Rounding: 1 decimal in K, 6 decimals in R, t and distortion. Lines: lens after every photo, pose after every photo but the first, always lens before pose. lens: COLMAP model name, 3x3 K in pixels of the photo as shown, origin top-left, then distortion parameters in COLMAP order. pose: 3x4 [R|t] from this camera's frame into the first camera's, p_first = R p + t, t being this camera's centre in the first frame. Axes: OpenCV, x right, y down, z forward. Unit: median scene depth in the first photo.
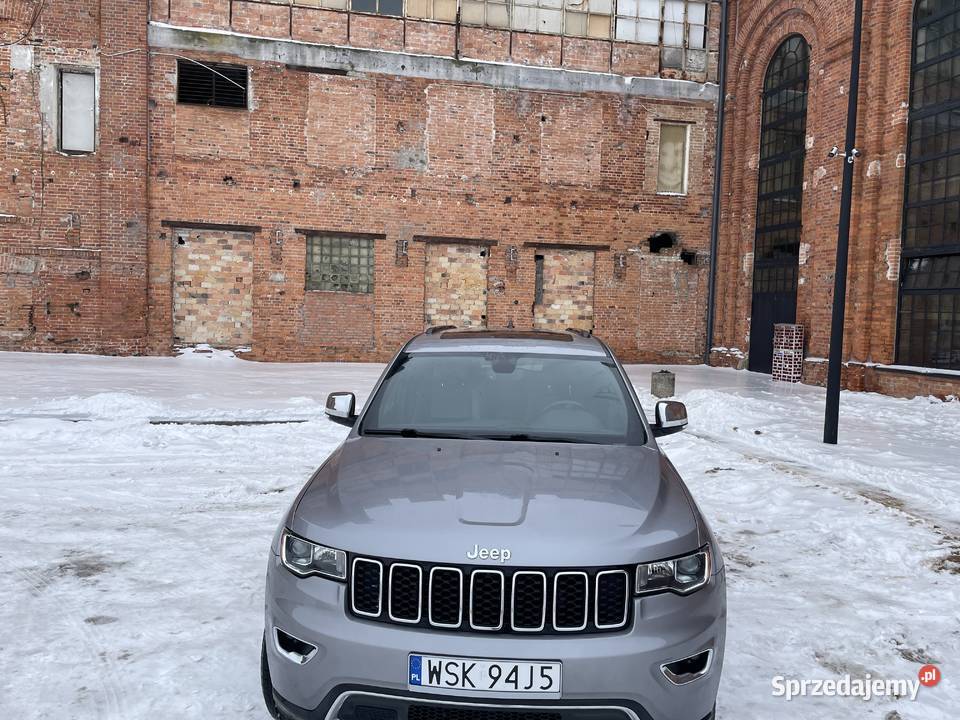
lens RADIAL K [[720.2, 0, 479.2], [0, 720.2, 357.6], [0, 0, 1]] dist [0.089666, -0.112271]
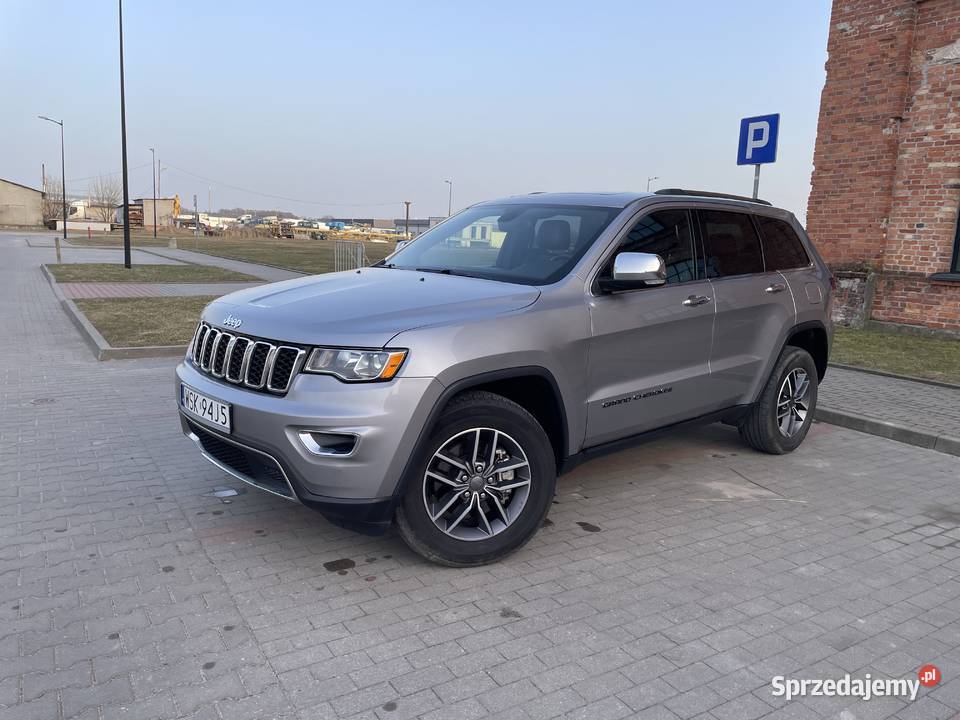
lens RADIAL K [[720.2, 0, 472.6], [0, 720.2, 360.6], [0, 0, 1]] dist [0.089666, -0.112271]
pose [[0.717942, 0.124614, -0.684858, 0.167712], [-0.067993, 0.991695, 0.109167, 0.024769], [0.692775, -0.031810, 0.720452, 0.054940]]
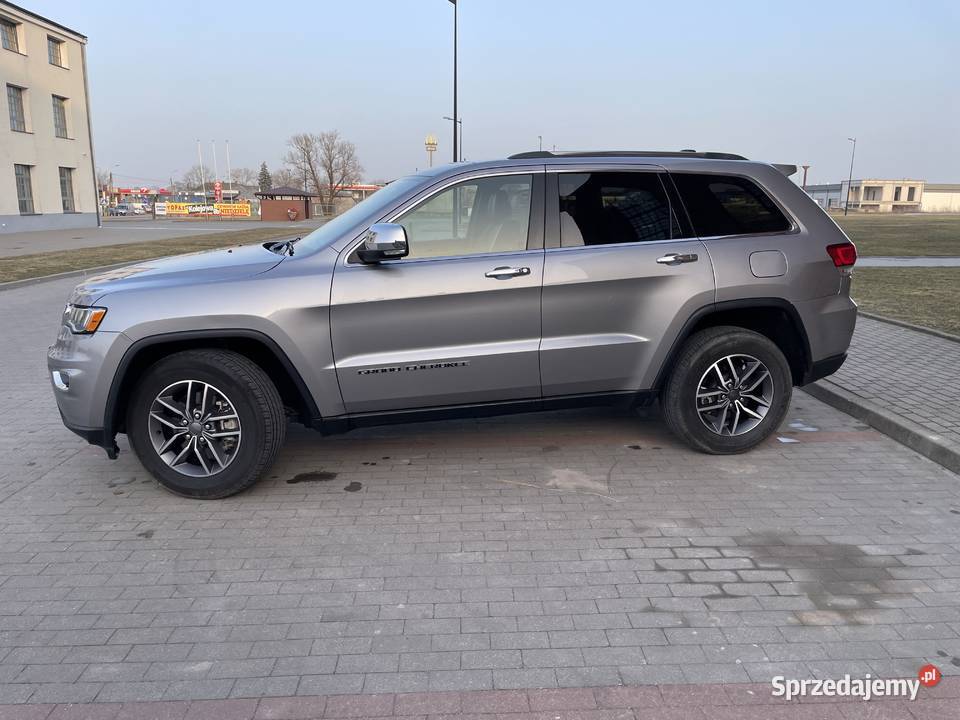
lens RADIAL K [[720.2, 0, 483.4], [0, 720.2, 365.6], [0, 0, 1]] dist [0.089666, -0.112271]
pose [[0.280912, 0.185945, -0.941548, 0.263296], [-0.049936, 0.982555, 0.179145, 0.015528], [0.958434, -0.003307, 0.285297, 0.198725]]
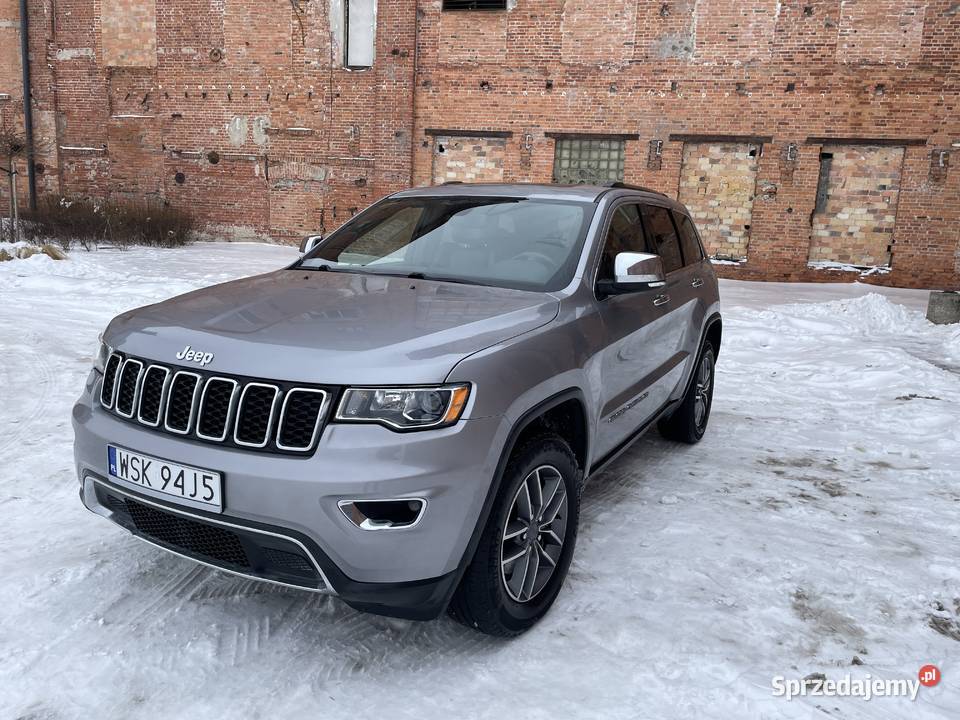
lens RADIAL K [[720.2, 0, 478.0], [0, 720.2, 360.7], [0, 0, 1]] dist [0.089666, -0.112271]
pose [[0.905695, 0.091747, -0.413882, 0.102159], [-0.048443, 0.992304, 0.113960, 0.022287], [0.421152, -0.083164, 0.903169, 0.046394]]
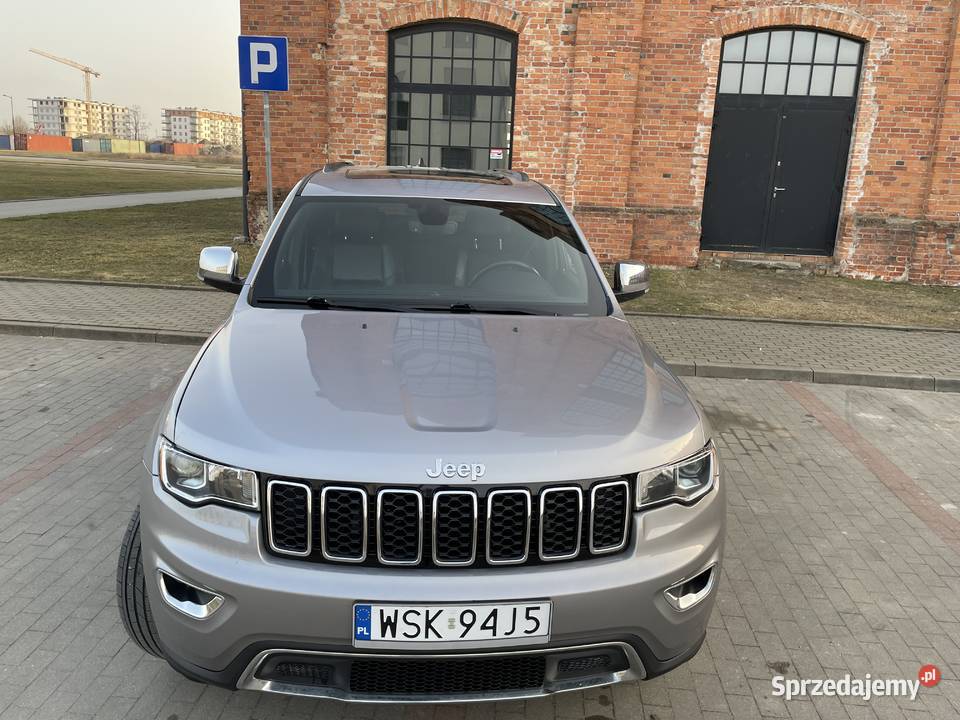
lens RADIAL K [[758.6, 0, 470.4], [0, 758.6, 351.6], [0, 0, 1]] dist [0.087214, -0.107085]
pose [[0.987810, -0.019103, 0.154488, -0.012994], [-0.010332, 0.982207, 0.187516, 0.000202], [-0.155322, -0.186826, 0.970037, 0.036131]]
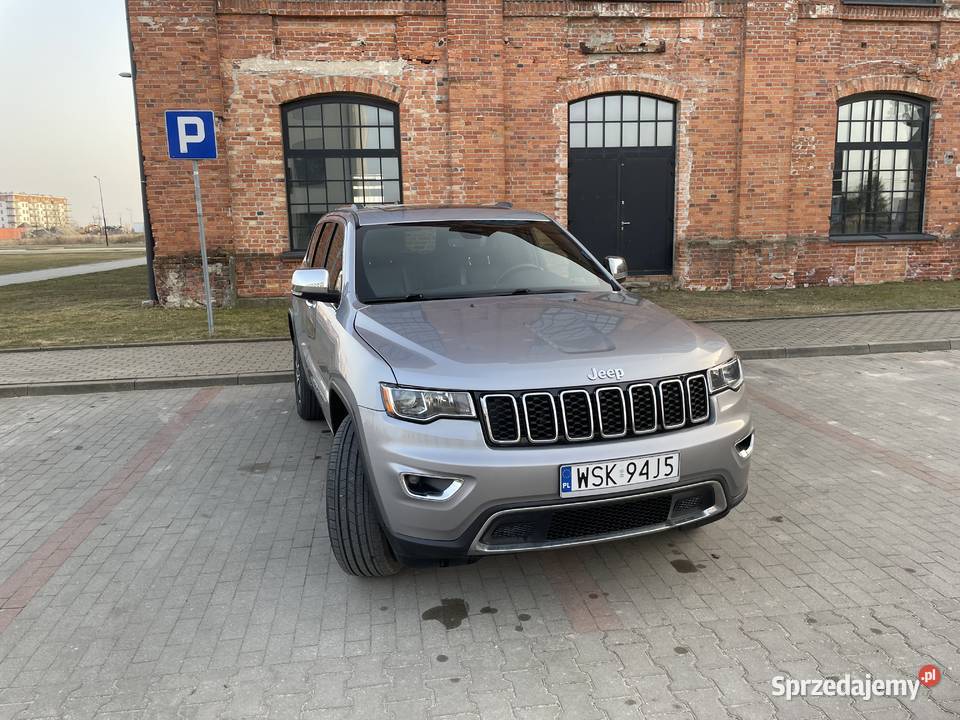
lens RADIAL K [[720.2, 0, 469.9], [0, 720.2, 351.4], [0, 0, 1]] dist [0.089666, -0.112271]
pose [[0.929406, -0.105598, 0.353630, -0.081817], [0.064717, 0.989977, 0.125529, 0.011867], [-0.363341, -0.093781, 0.926924, 0.006455]]
